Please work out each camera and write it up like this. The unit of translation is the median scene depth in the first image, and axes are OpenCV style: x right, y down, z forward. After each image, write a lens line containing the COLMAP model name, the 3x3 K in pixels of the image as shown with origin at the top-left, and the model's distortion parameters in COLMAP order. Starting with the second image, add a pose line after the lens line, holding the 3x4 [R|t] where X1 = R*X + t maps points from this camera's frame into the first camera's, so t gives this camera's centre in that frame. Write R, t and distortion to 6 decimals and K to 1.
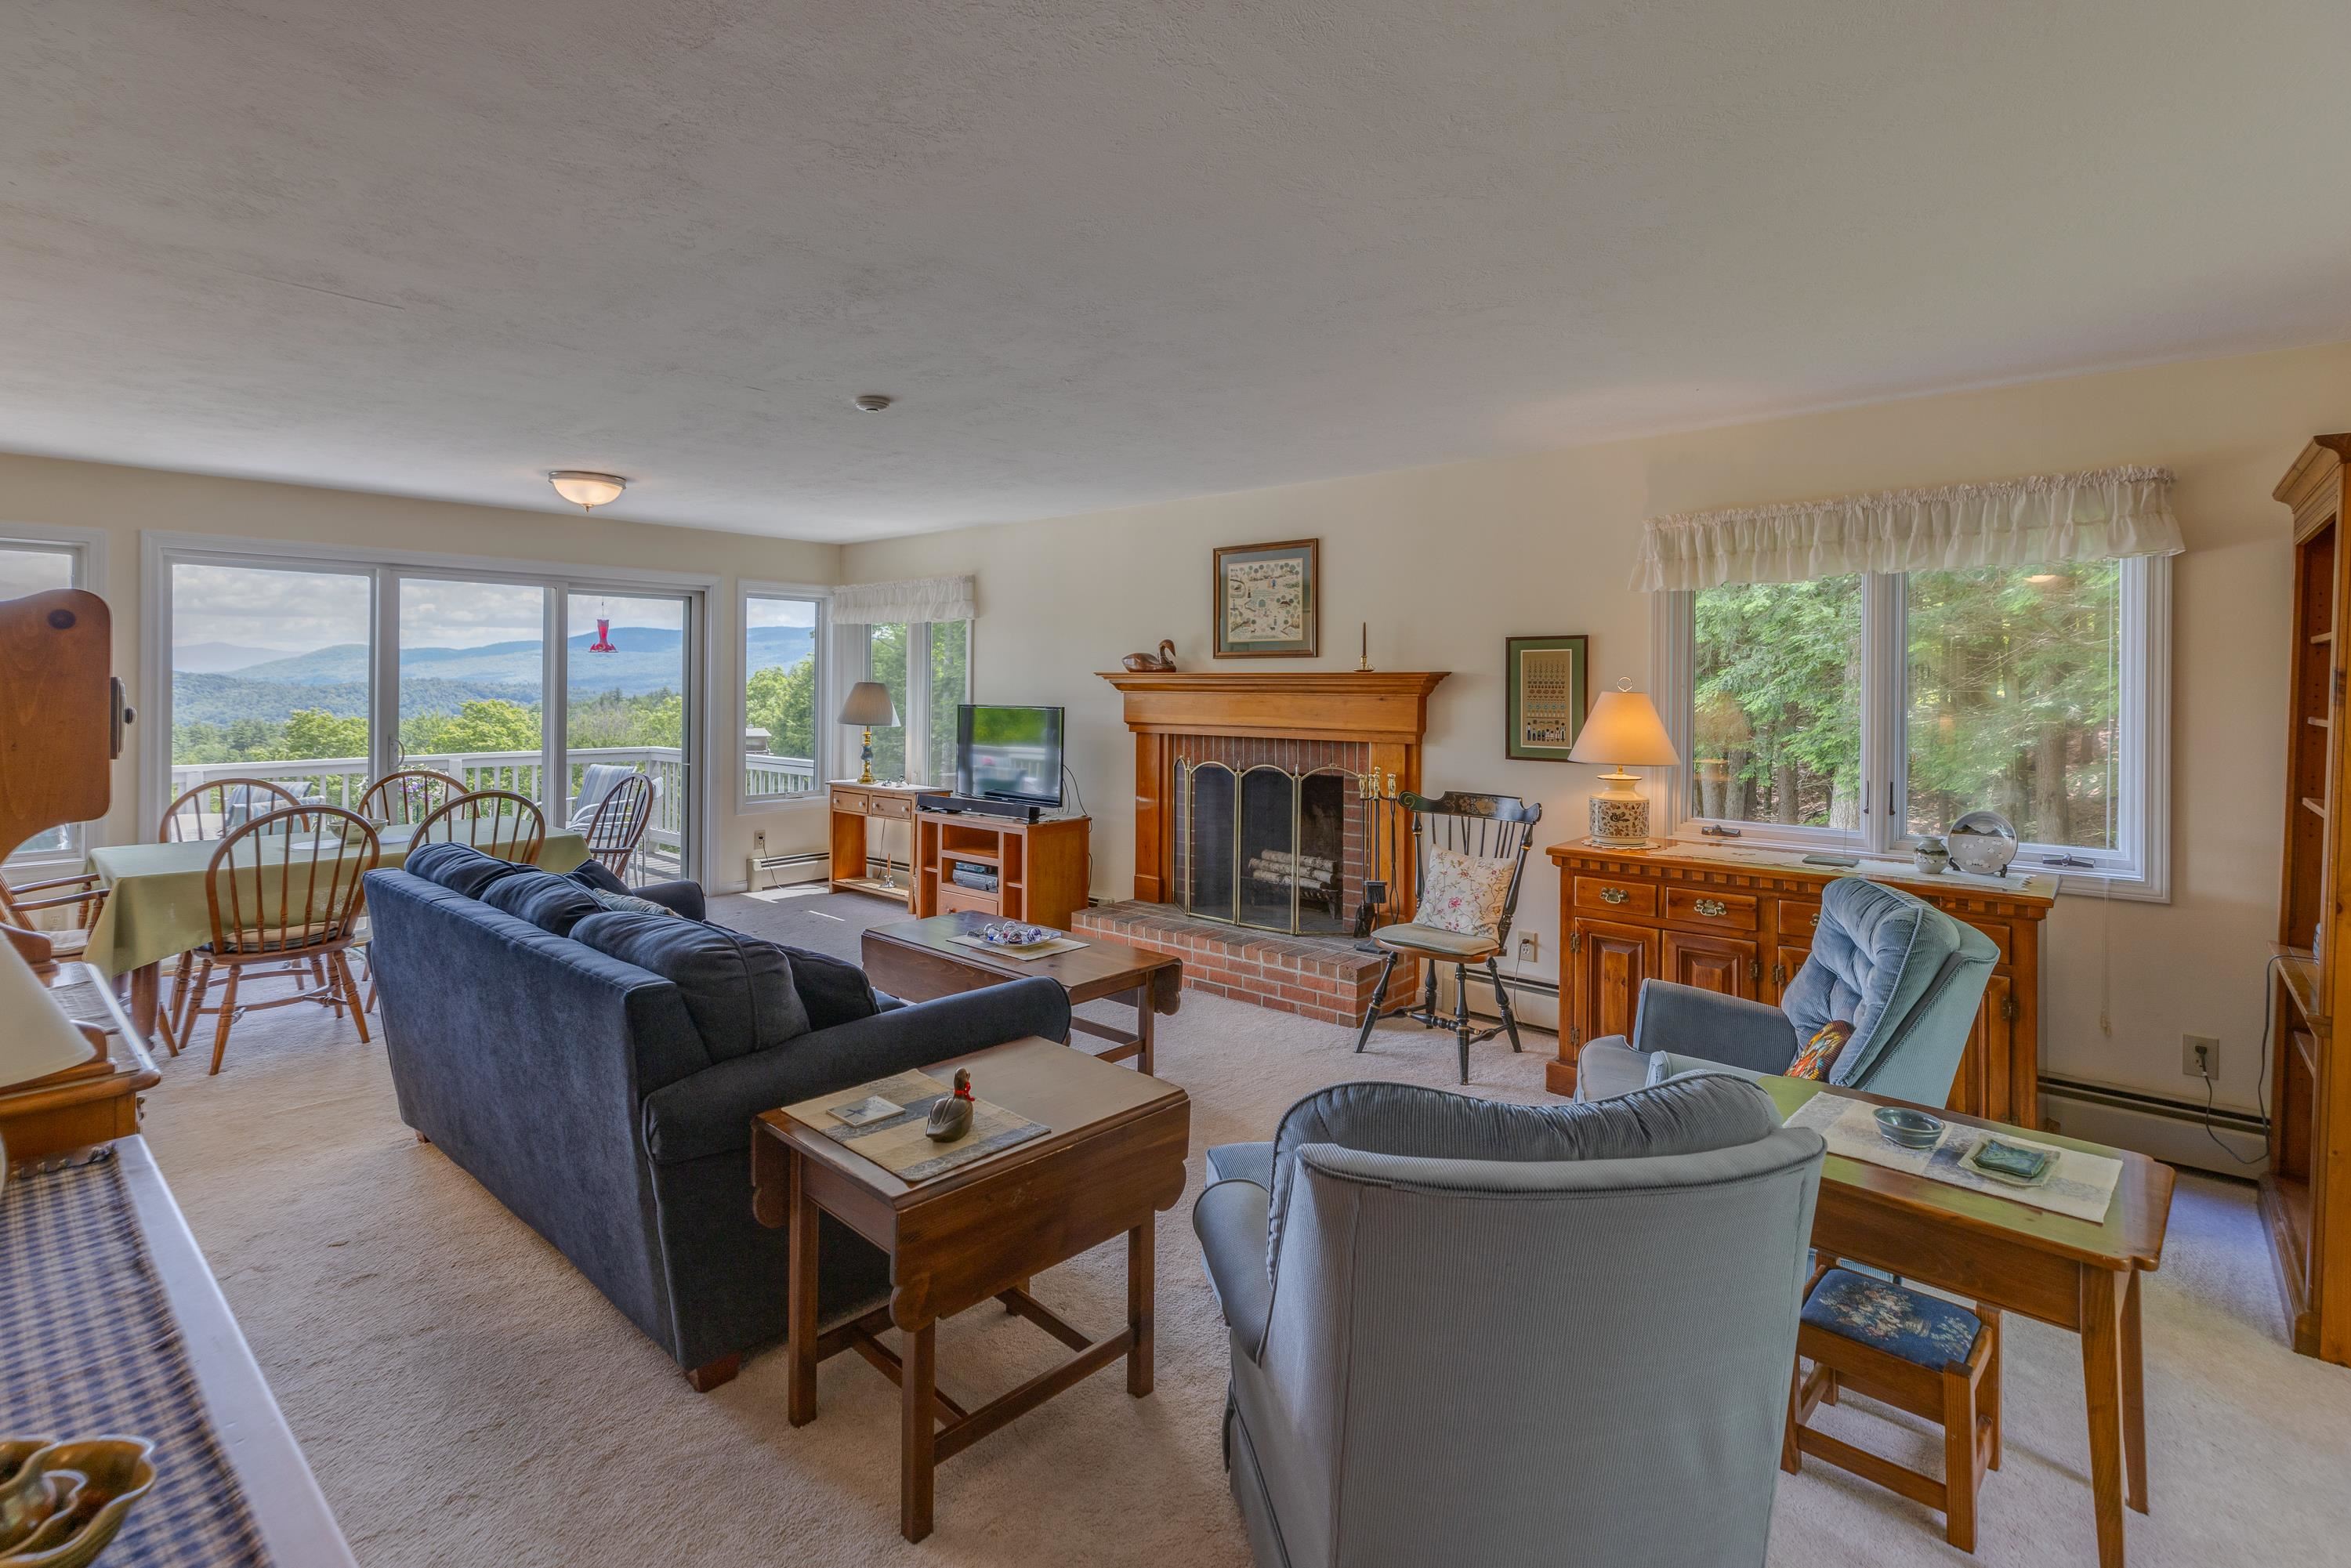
lens RADIAL K [[1118.5, 0, 1176.6], [0, 1118.5, 675.7], [0, 0, 1]] dist [0.001612, 0.000459]
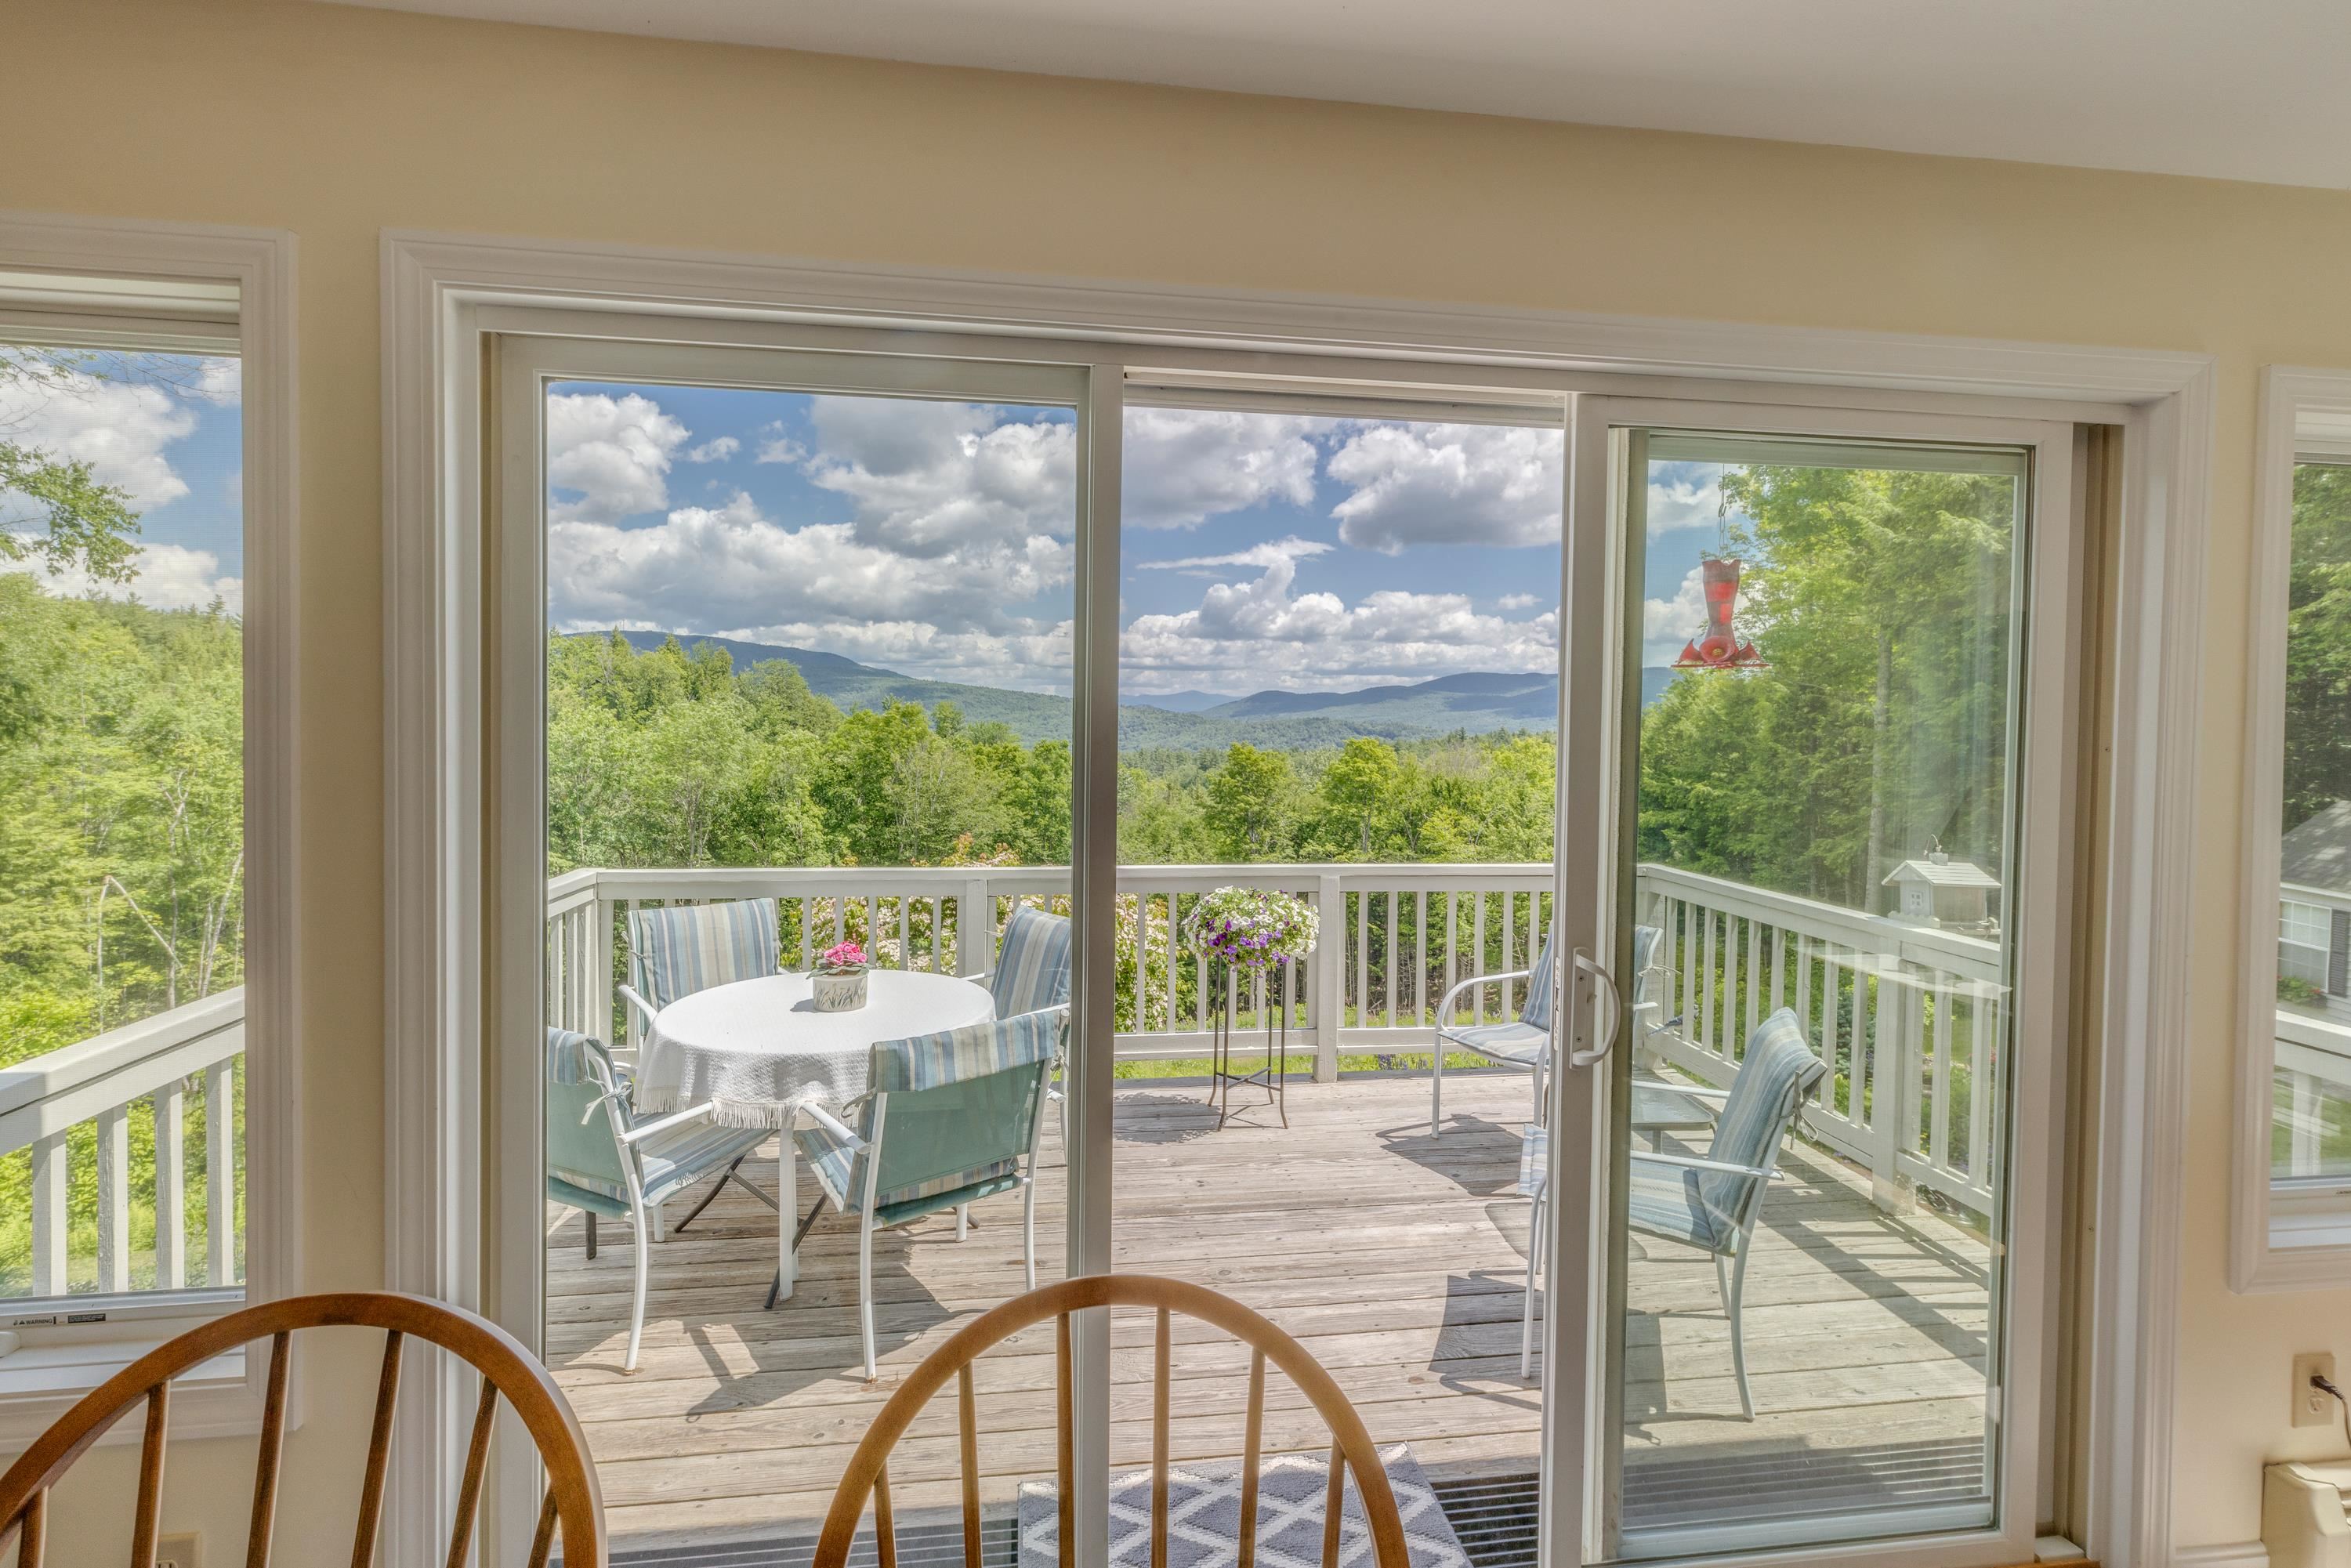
lens RADIAL K [[1081.7, 0, 1186.6], [0, 1081.7, 742.4], [0, 0, 1]] dist [0.003478, 0.000536]
pose [[0.756421, 0.020966, -0.653749, -0.543529], [-0.005886, 0.999664, 0.025250, -0.007847], [0.654058, -0.015251, 0.756290, 0.859362]]
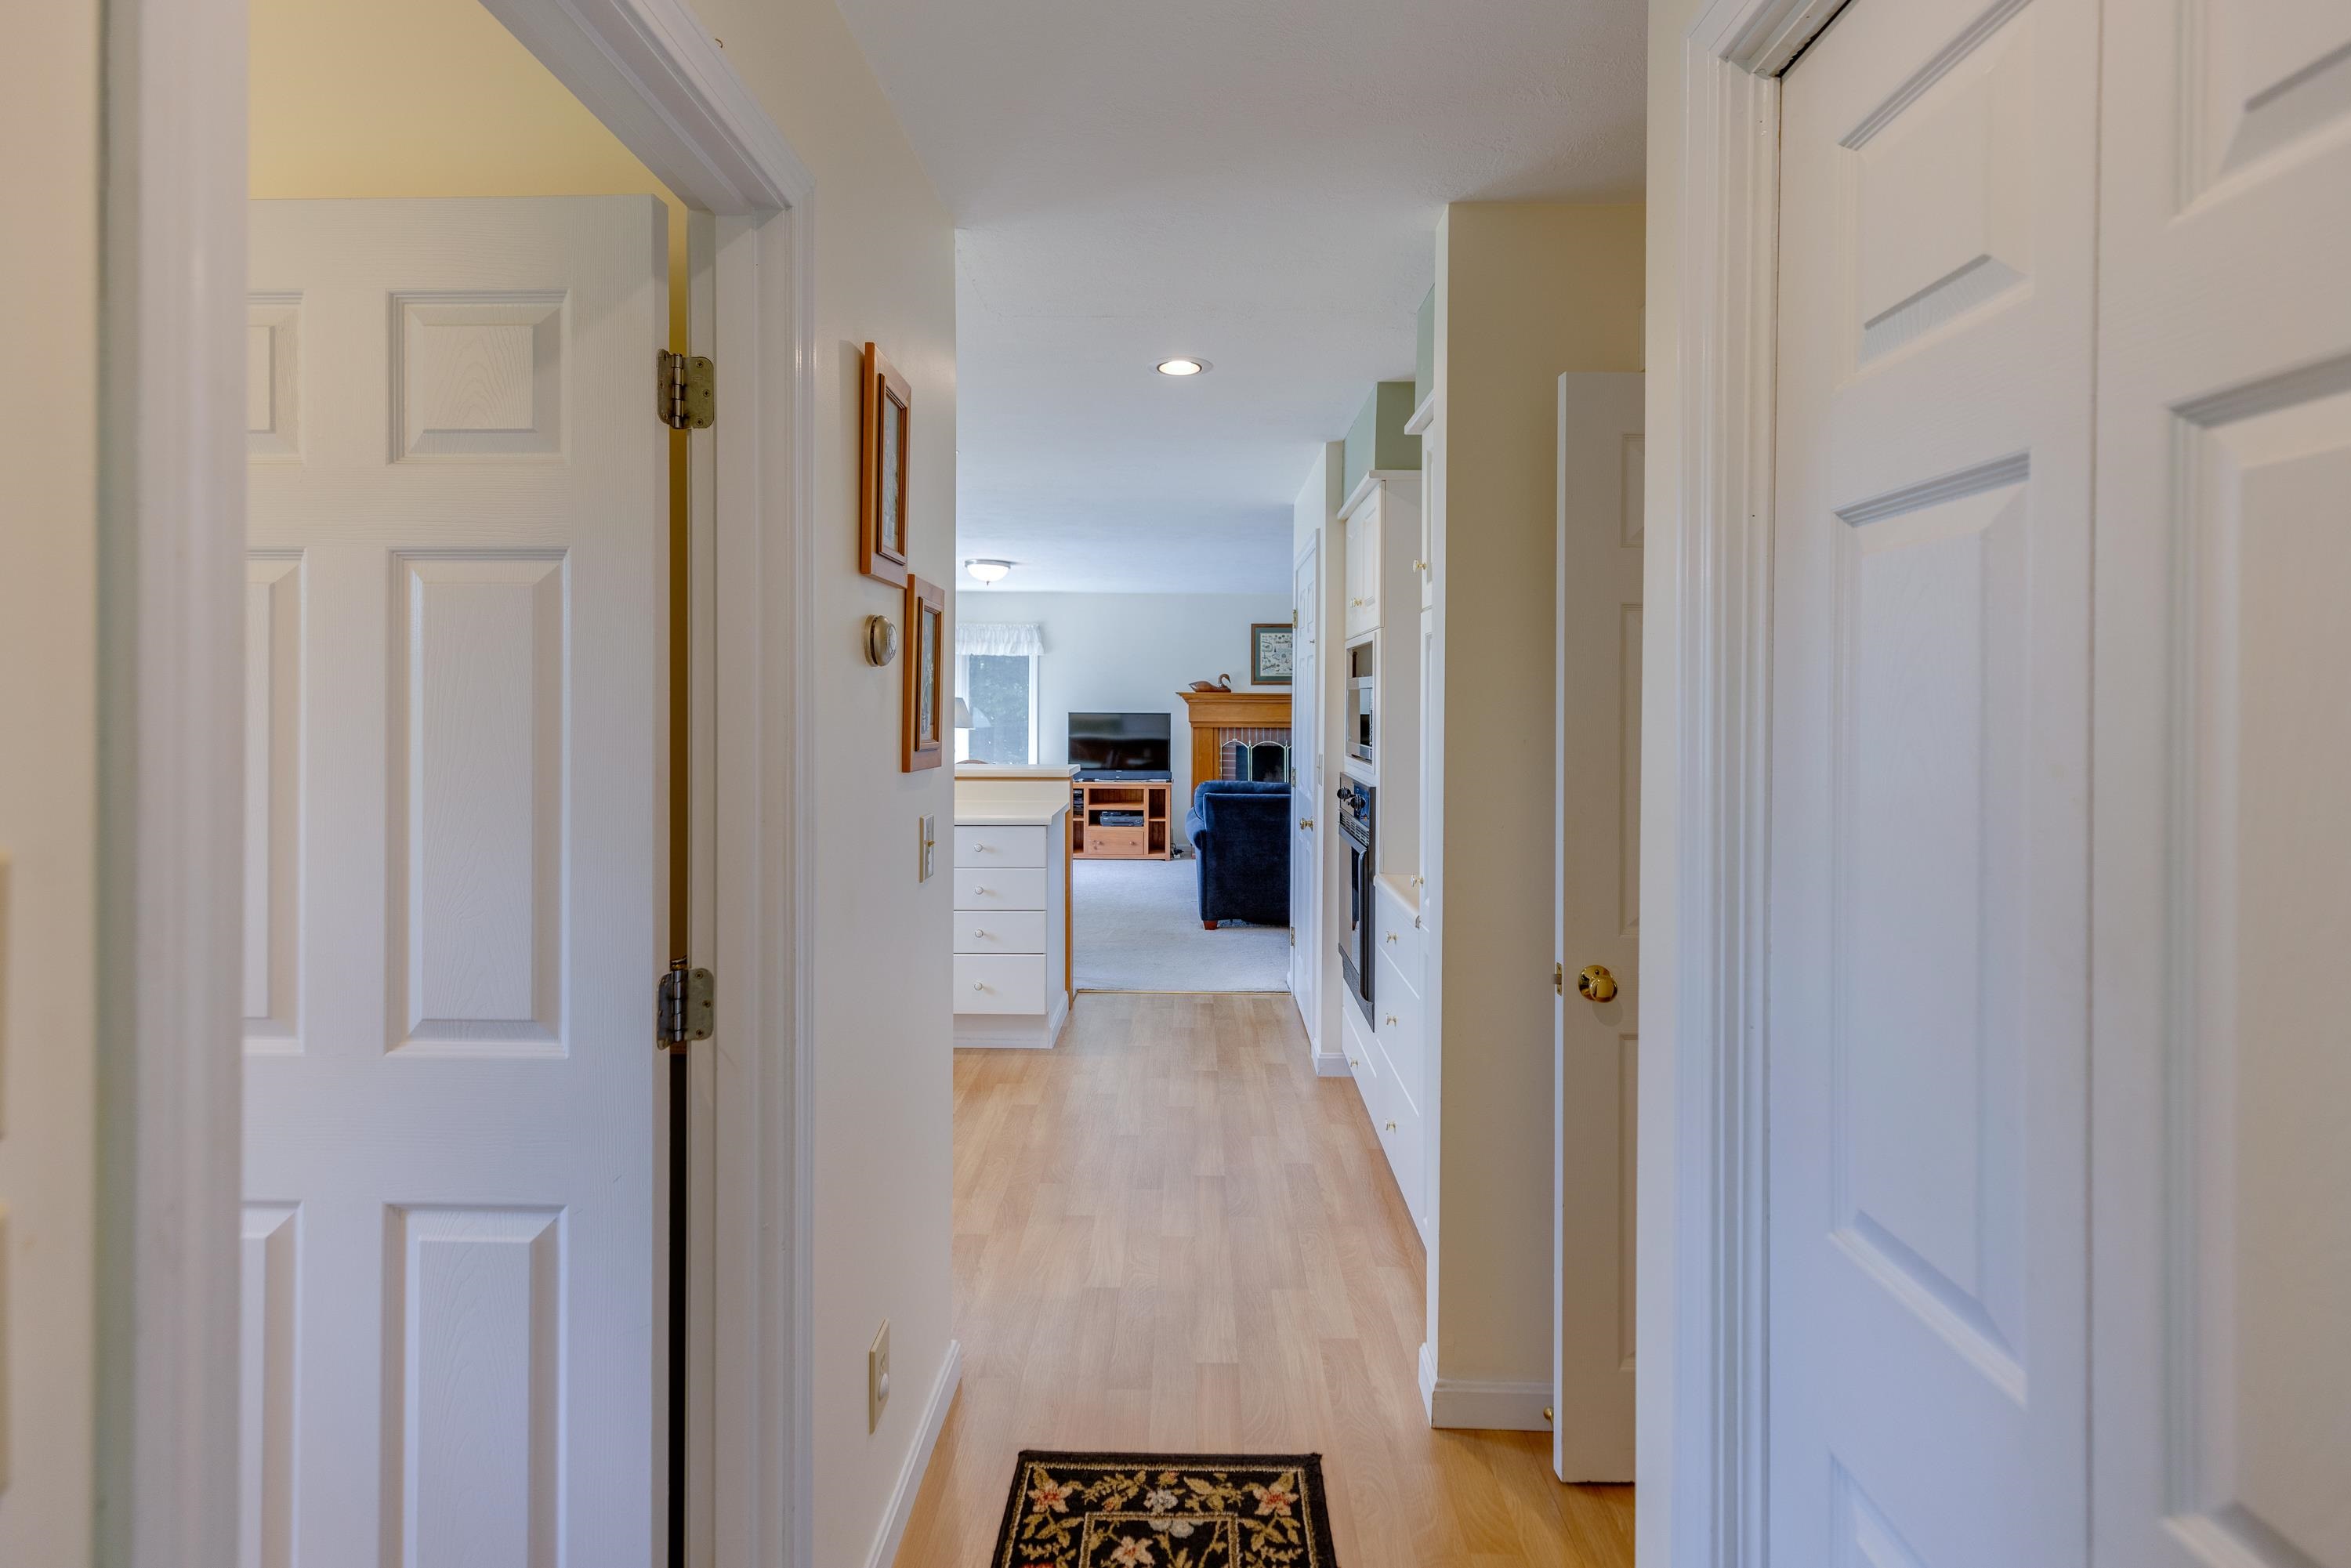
lens RADIAL K [[1076.6, 0, 1192.4], [0, 1076.6, 708.8], [0, 0, 1]] dist [0.001154, 0.000159]
pose [[0.751551, -0.006837, 0.659639, -1.193492], [-0.007021, 0.999807, 0.018363, -0.008141], [-0.659637, -0.018432, 0.751358, -0.242744]]
